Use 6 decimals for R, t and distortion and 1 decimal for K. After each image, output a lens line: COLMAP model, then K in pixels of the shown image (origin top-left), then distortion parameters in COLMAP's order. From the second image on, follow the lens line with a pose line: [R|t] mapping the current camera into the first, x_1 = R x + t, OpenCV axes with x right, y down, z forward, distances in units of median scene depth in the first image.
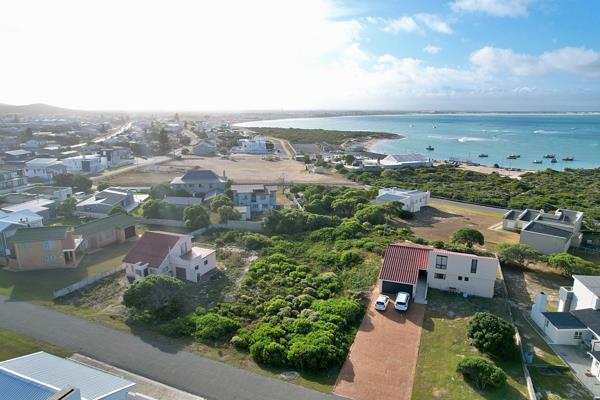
lens RADIAL K [[385.8, 0, 301.2], [0, 385.8, 195.4], [0, 0, 1]] dist [-0.082469, 0.074050]
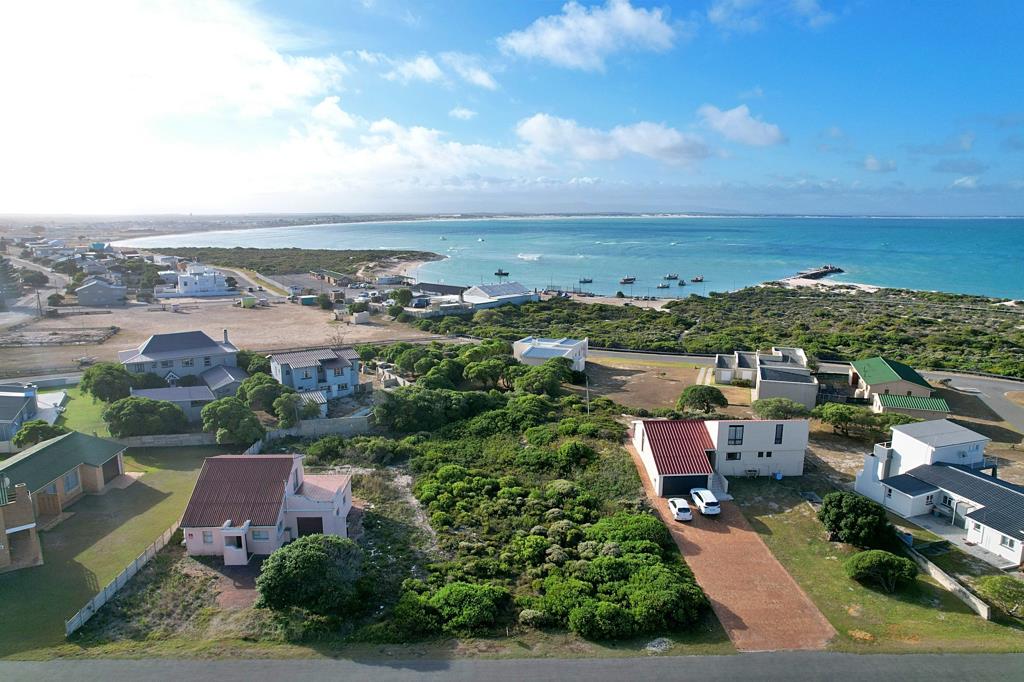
lens RADIAL K [[658.5, 0, 514.0], [0, 658.5, 333.2], [0, 0, 1]] dist [-0.082469, 0.074050]
pose [[0.914462, -0.074611, 0.397735, -0.262602], [0.089548, 0.995800, -0.019084, -0.011362], [-0.394640, 0.053068, 0.917302, 0.048087]]
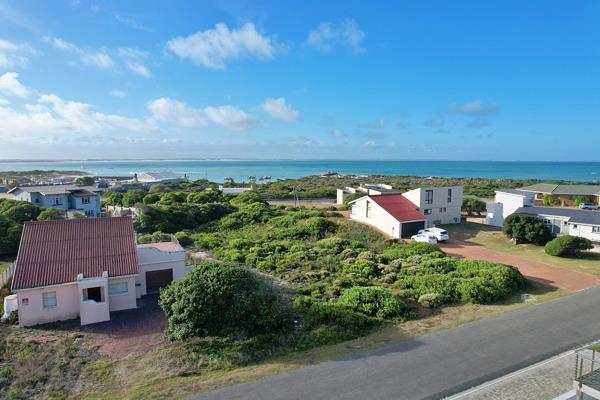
lens RADIAL K [[385.8, 0, 301.2], [0, 385.8, 195.4], [0, 0, 1]] dist [-0.082469, 0.074050]
pose [[0.656132, -0.073350, 0.751073, -0.376314], [0.166394, 0.984832, -0.049182, 0.097799], [-0.736073, 0.157244, 0.658385, 0.341304]]
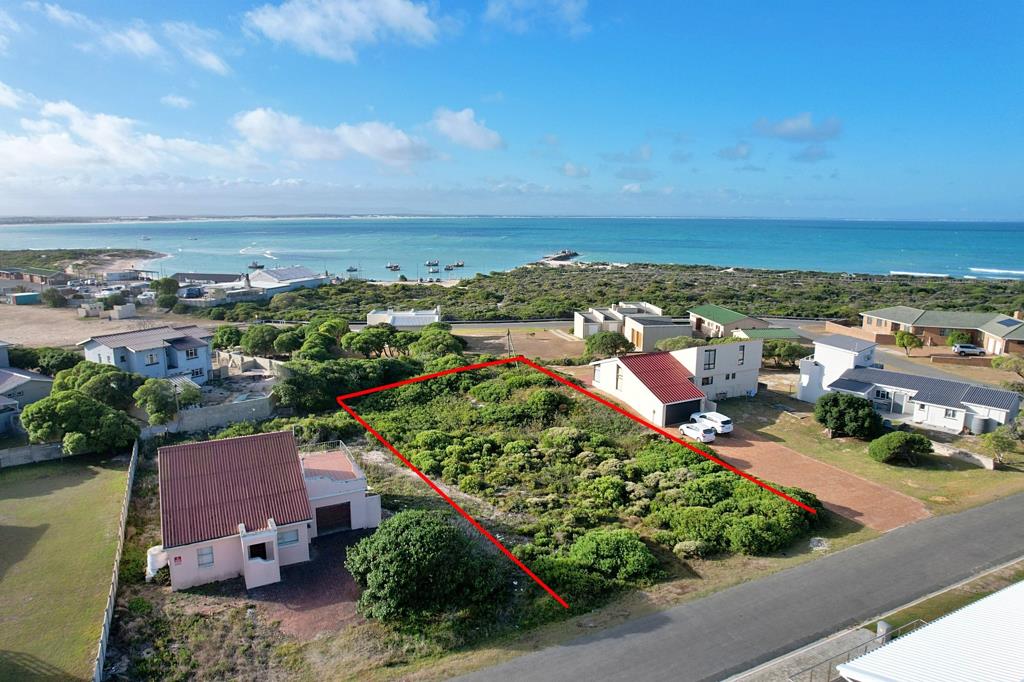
lens RADIAL K [[658.5, 0, 514.0], [0, 658.5, 333.2], [0, 0, 1]] dist [-0.082469, 0.074050]
pose [[0.657825, -0.134002, 0.741154, -0.437540], [0.163749, 0.985953, 0.032923, 0.018430], [-0.735155, 0.099705, 0.670527, 0.274897]]
